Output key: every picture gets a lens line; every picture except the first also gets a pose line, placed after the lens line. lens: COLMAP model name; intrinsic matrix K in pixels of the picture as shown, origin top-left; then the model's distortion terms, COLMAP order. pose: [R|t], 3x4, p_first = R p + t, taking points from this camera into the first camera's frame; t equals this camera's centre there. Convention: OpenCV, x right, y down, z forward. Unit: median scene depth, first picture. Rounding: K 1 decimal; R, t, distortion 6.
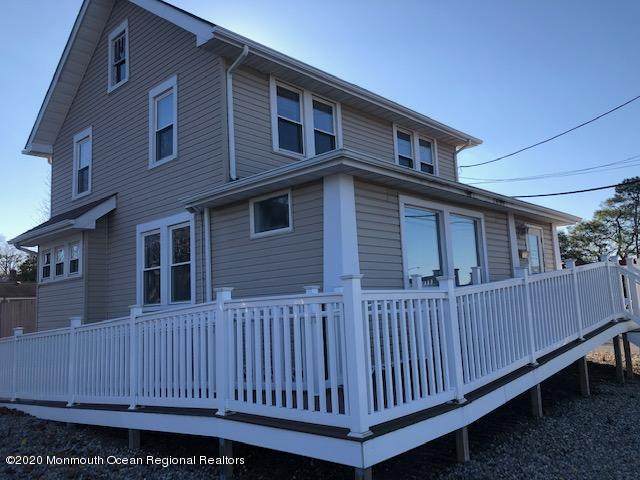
lens RADIAL K [[530.0, 0, 320.0], [0, 530.0, 240.0], [0, 0, 1]] dist [0.005258, -0.011709]
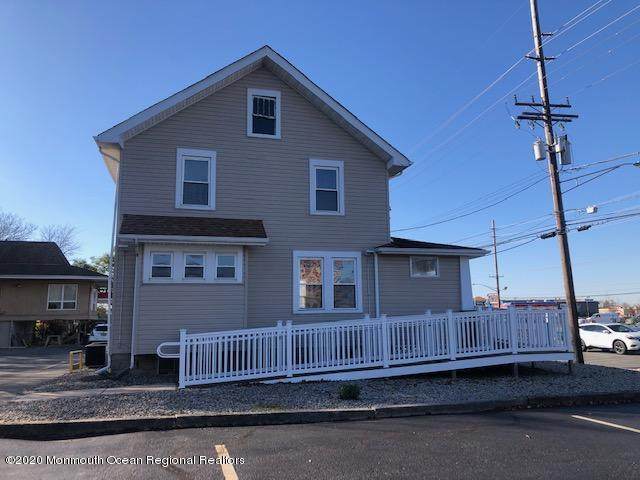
lens RADIAL K [[530.0, 0, 320.0], [0, 530.0, 240.0], [0, 0, 1]] dist [0.005258, -0.011709]
pose [[0.523764, 0.204649, 0.826916, -1.472017], [-0.123700, 0.978697, -0.163862, 0.159880], [-0.842834, -0.016464, 0.537921, 0.233110]]
